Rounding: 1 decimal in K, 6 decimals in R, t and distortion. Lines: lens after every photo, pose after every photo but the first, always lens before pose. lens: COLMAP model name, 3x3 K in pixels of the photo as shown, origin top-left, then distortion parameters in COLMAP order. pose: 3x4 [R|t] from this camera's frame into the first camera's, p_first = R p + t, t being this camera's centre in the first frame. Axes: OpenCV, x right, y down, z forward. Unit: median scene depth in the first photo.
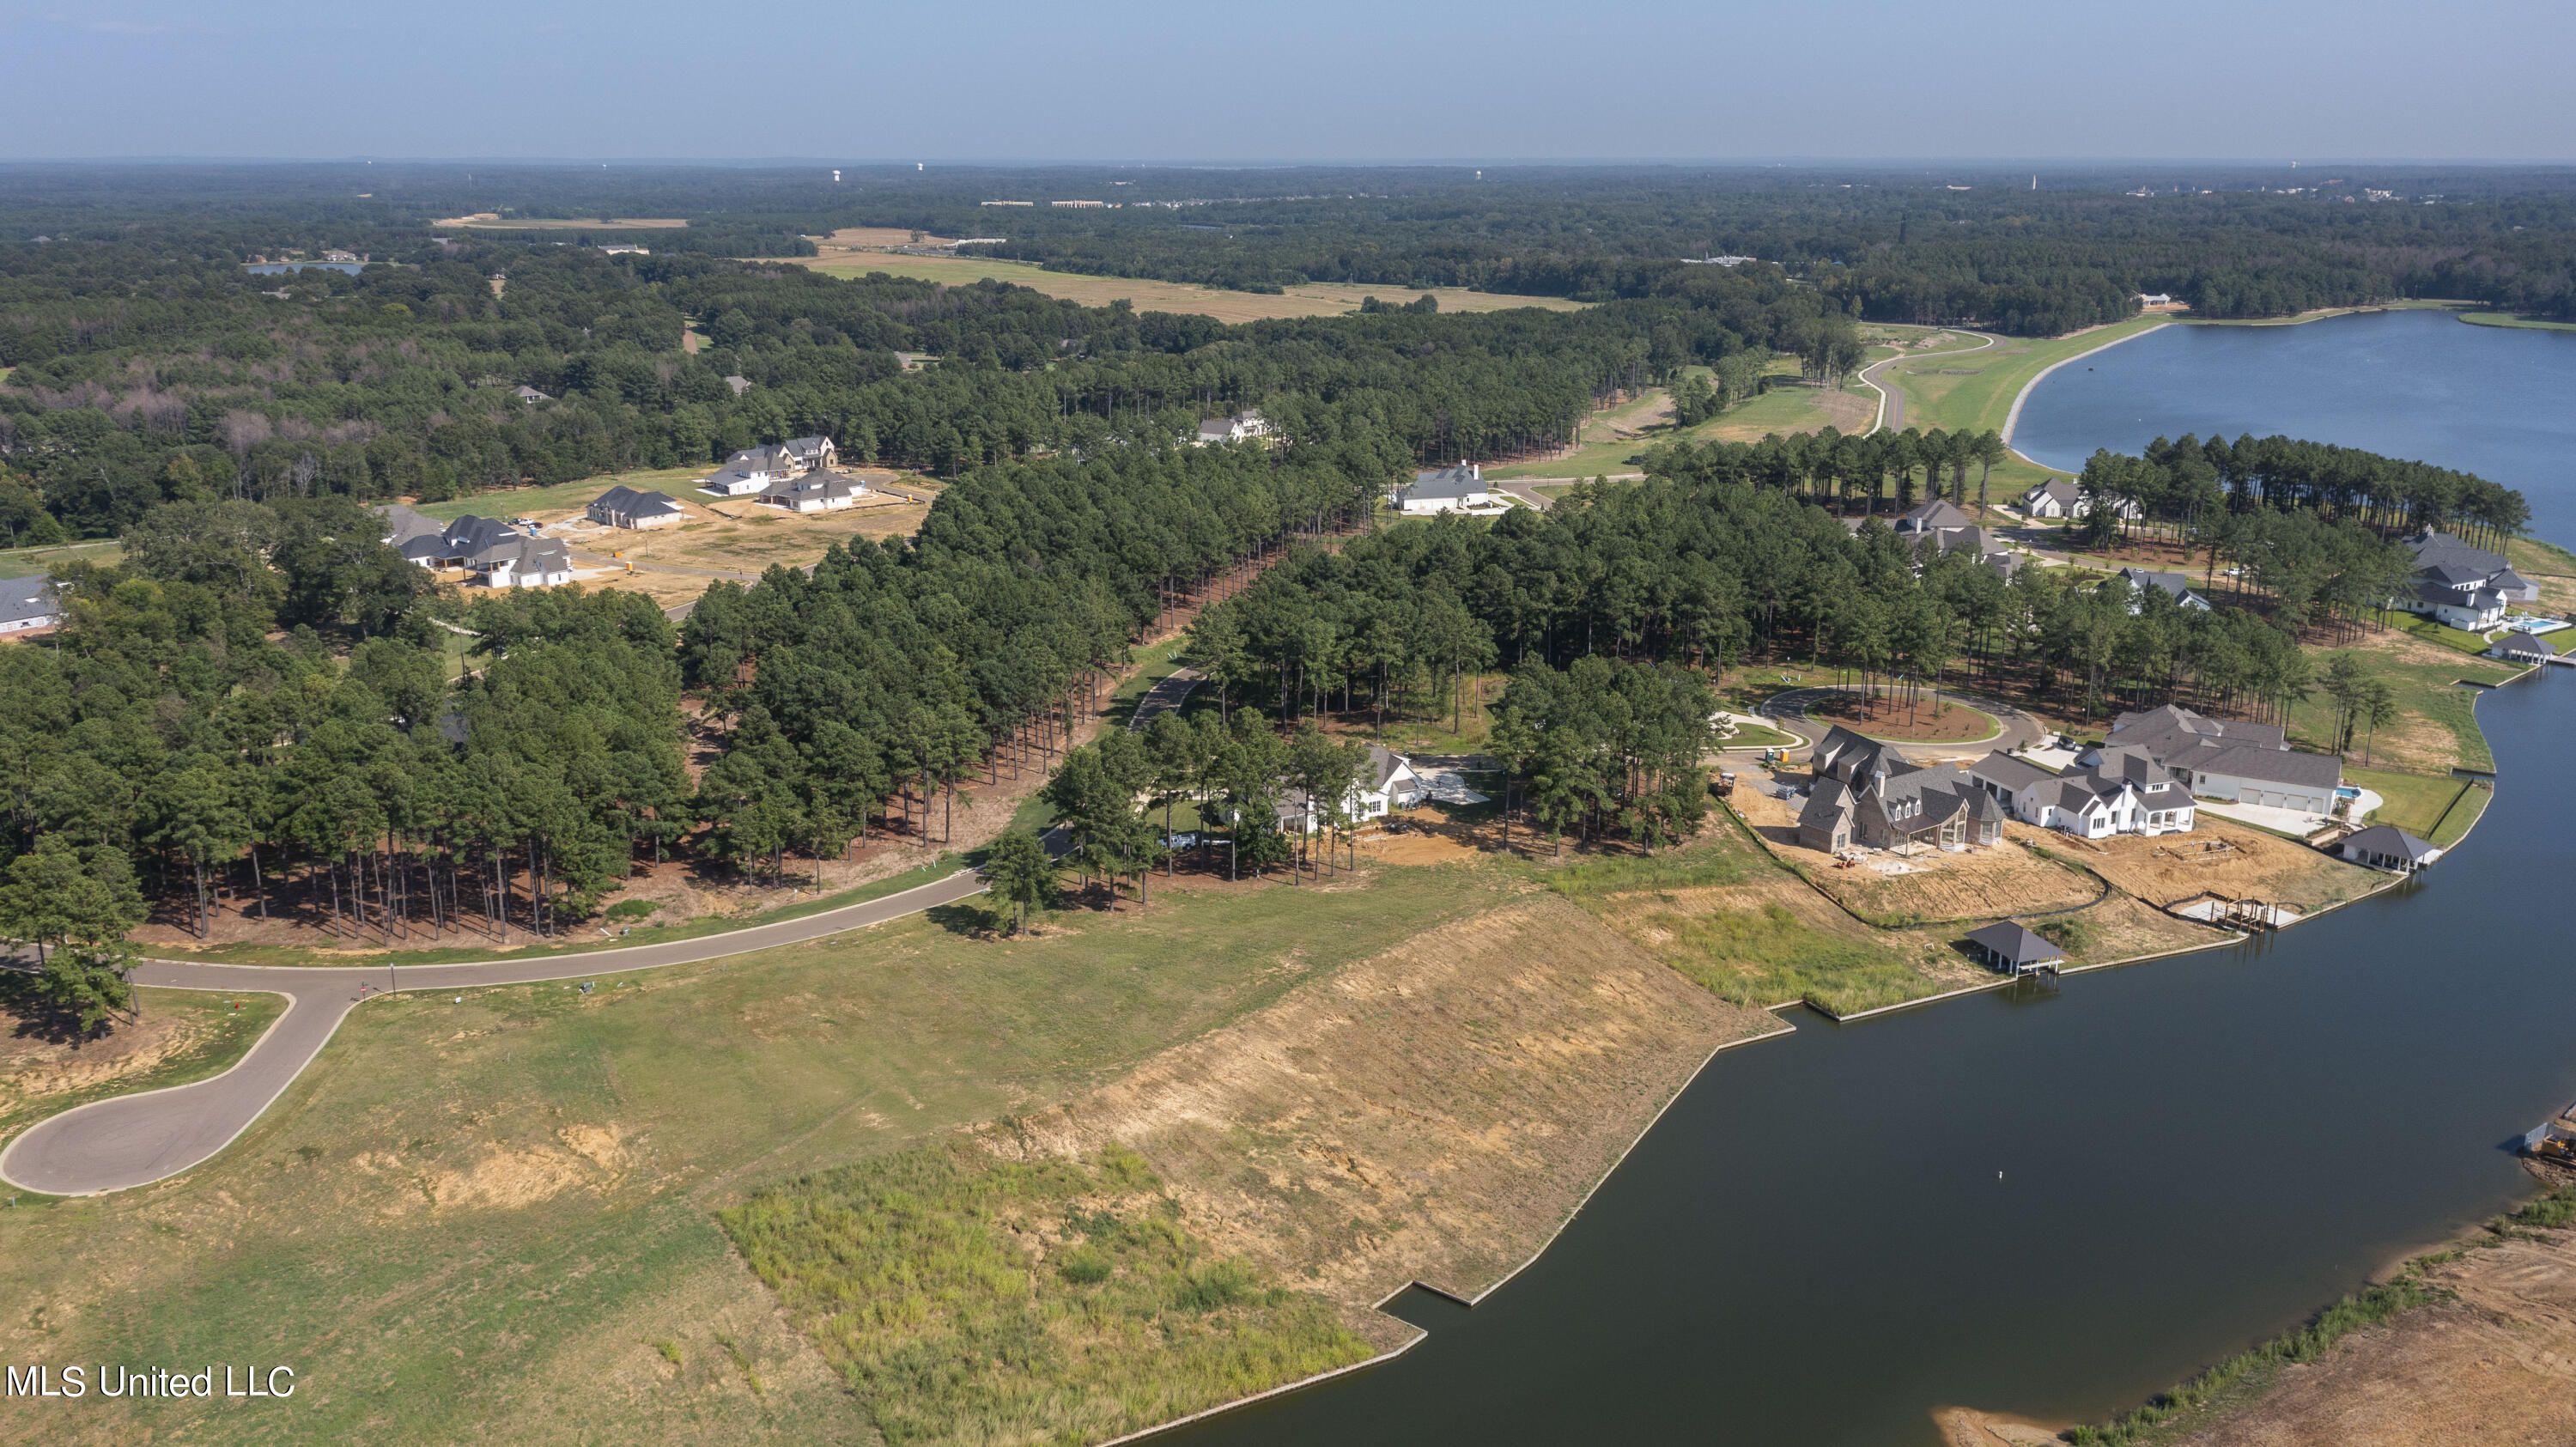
lens RADIAL K [[2071.3, 0, 1263.7], [0, 2071.3, 747.9], [0, 0, 1]] dist [0.002221, 0.012550]
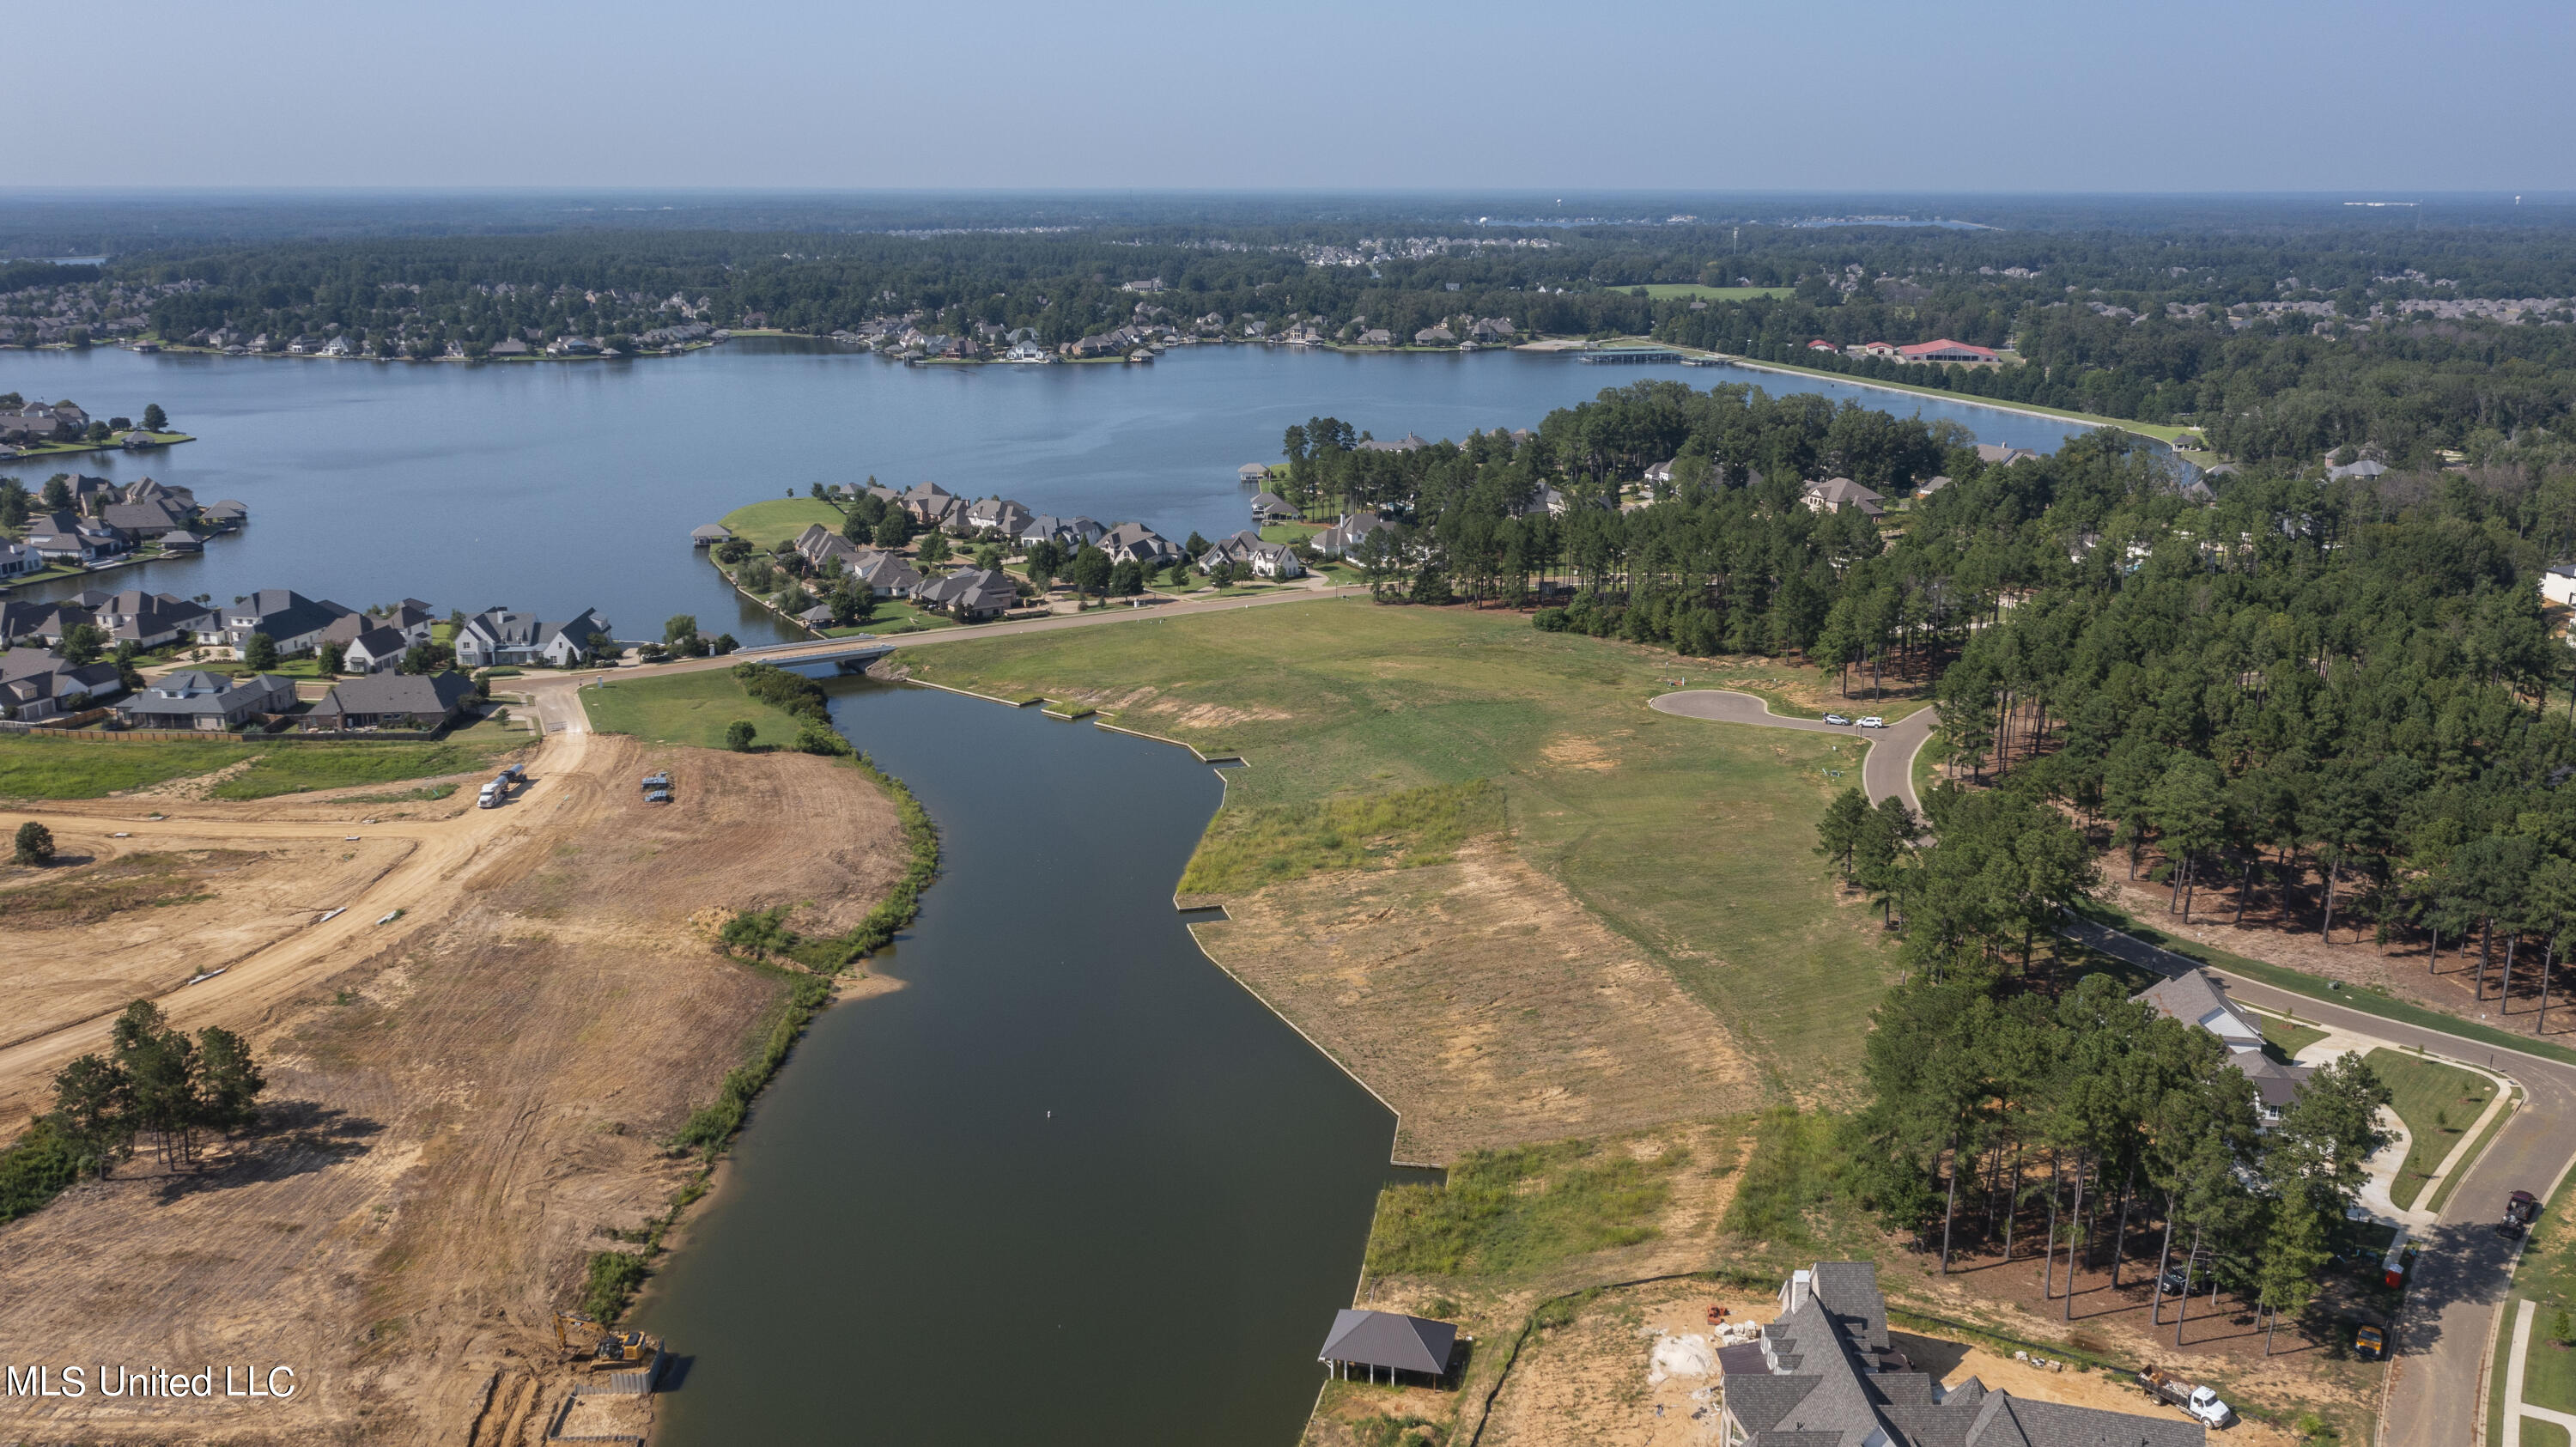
lens RADIAL K [[2071.3, 0, 1285.9], [0, 2071.3, 733.3], [0, 0, 1]] dist [0.002221, 0.012550]
pose [[-0.572034, 0.209719, -0.792966, 0.781384], [-0.231981, 0.885924, 0.401651, -0.305176], [0.786741, 0.413711, -0.458128, 1.075367]]
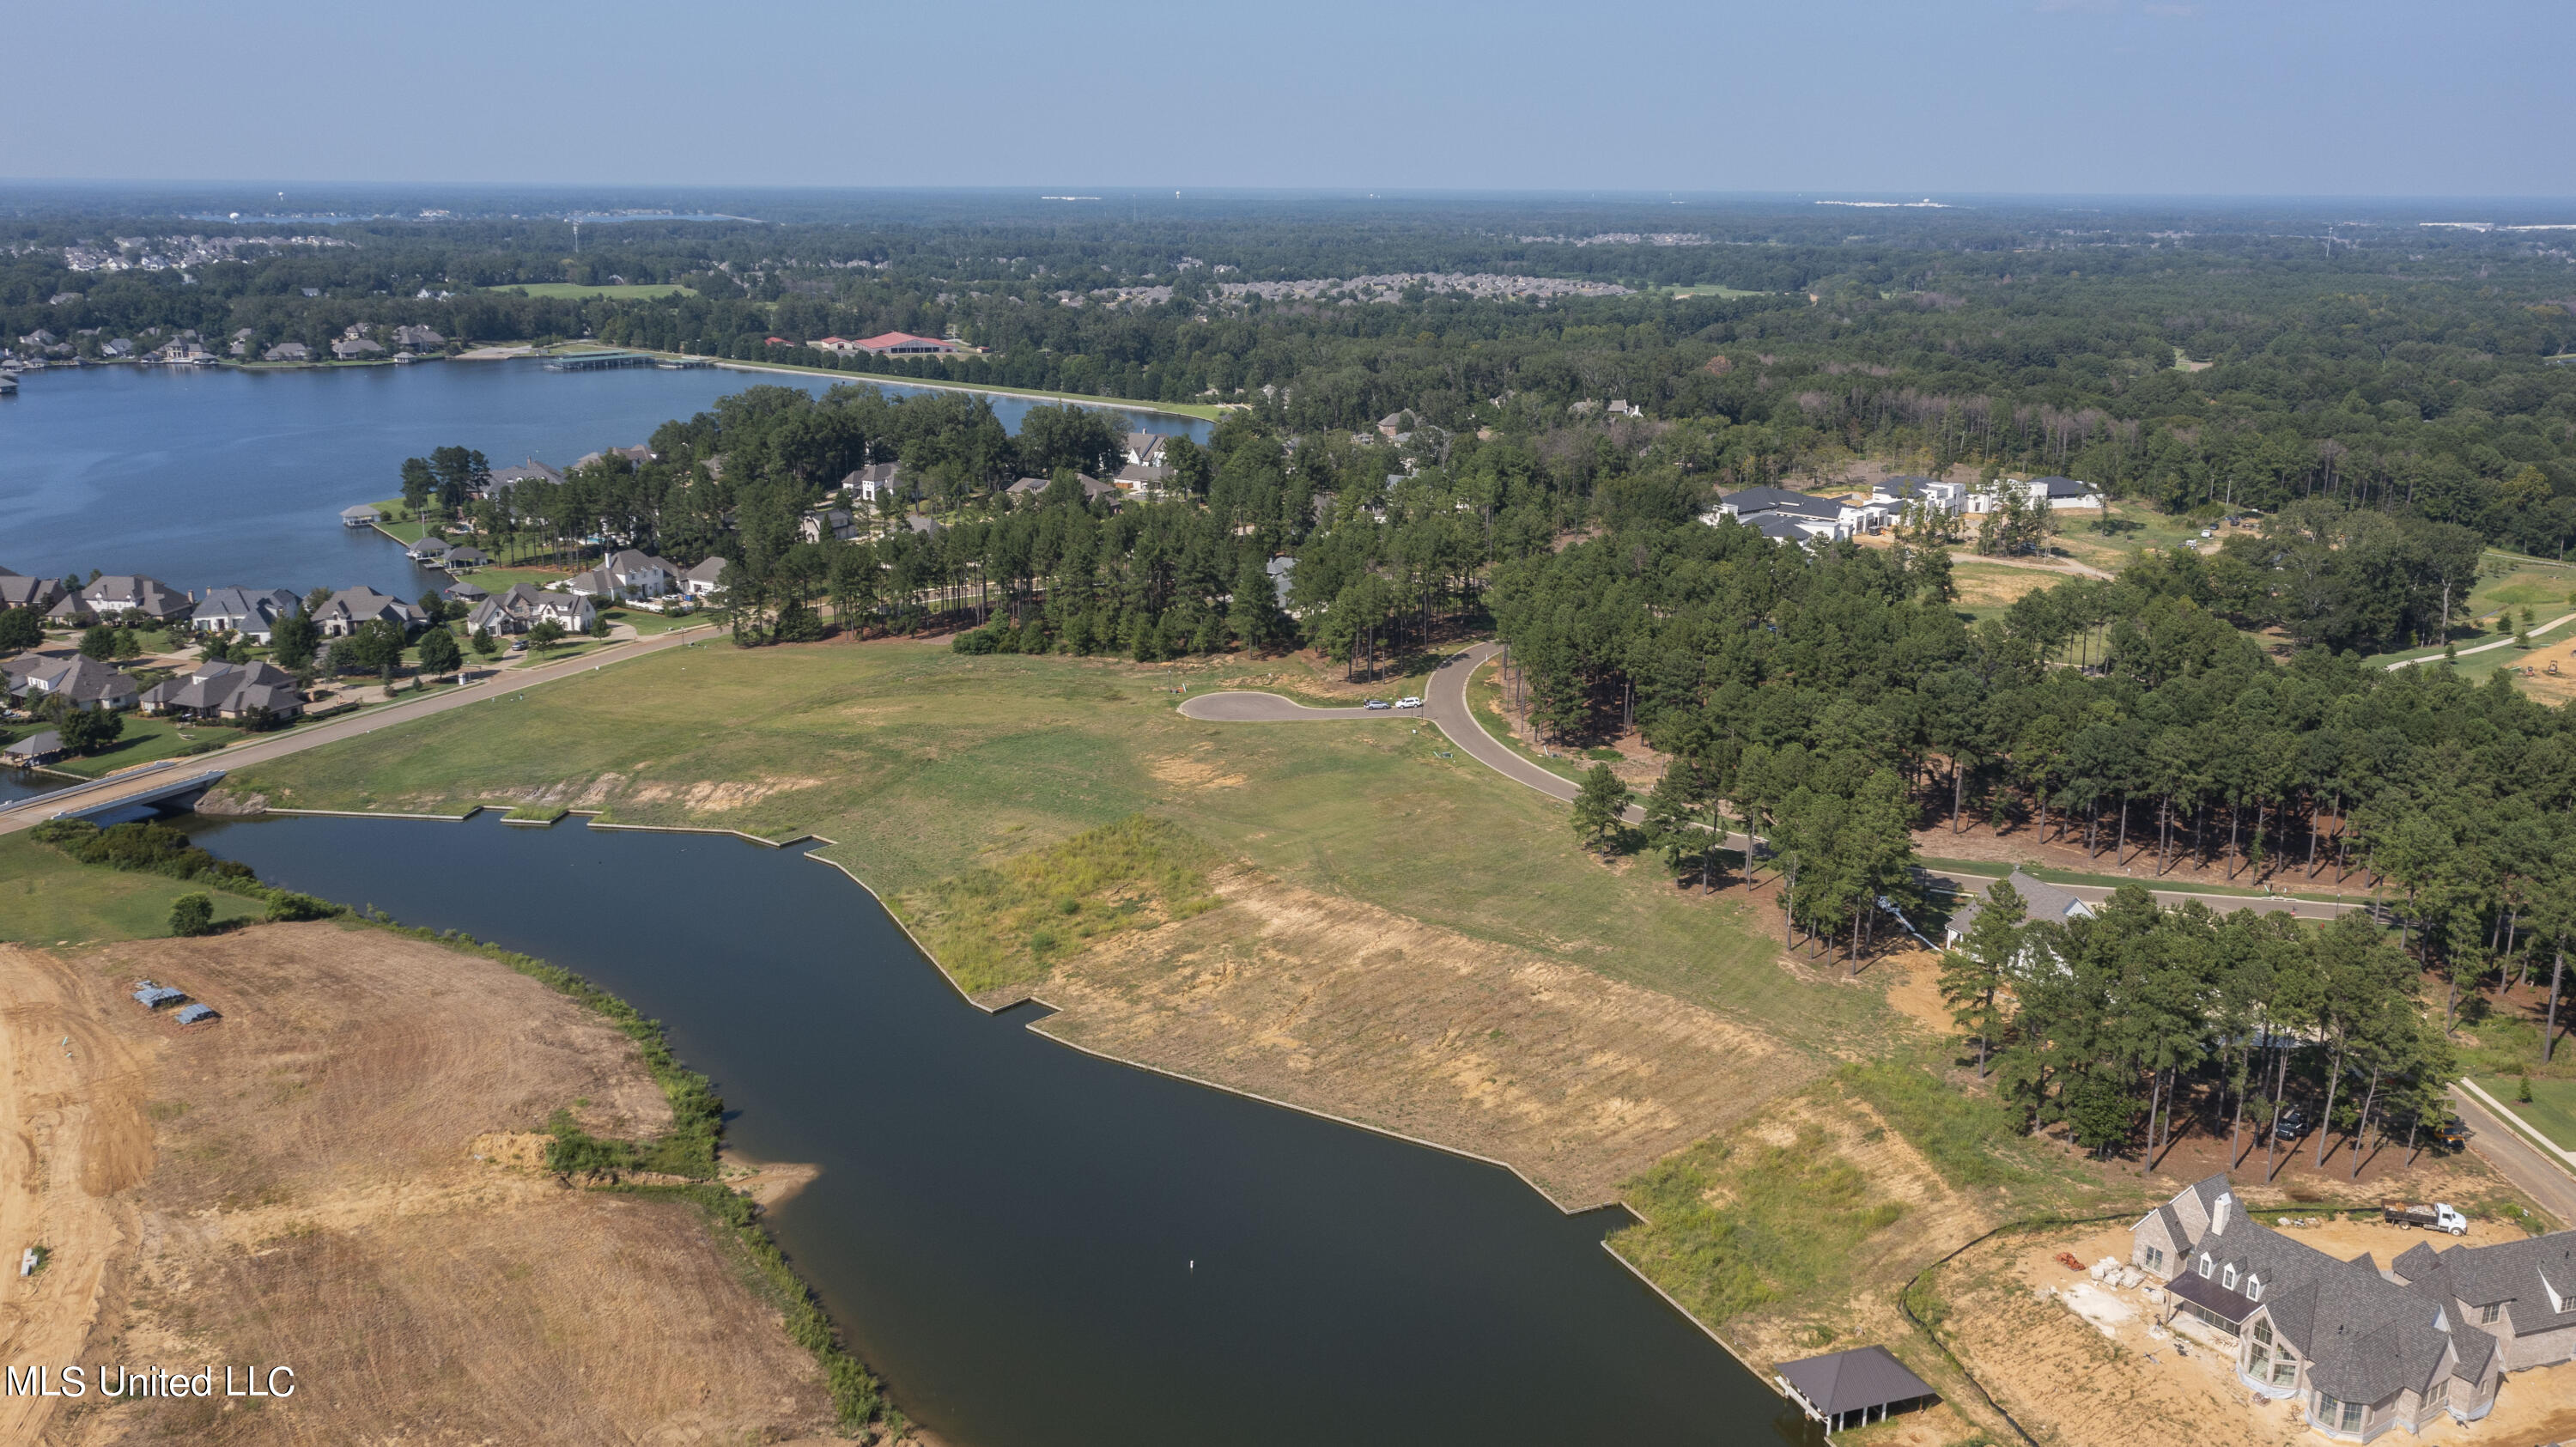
lens RADIAL K [[2071.3, 0, 1280.8], [0, 2071.3, 730.6], [0, 0, 1]] dist [0.002221, 0.012550]
pose [[-0.031576, 0.255940, -0.966177, 0.849693], [-0.286494, 0.923779, 0.254072, -0.186636], [0.957561, 0.284827, 0.044156, 0.663029]]
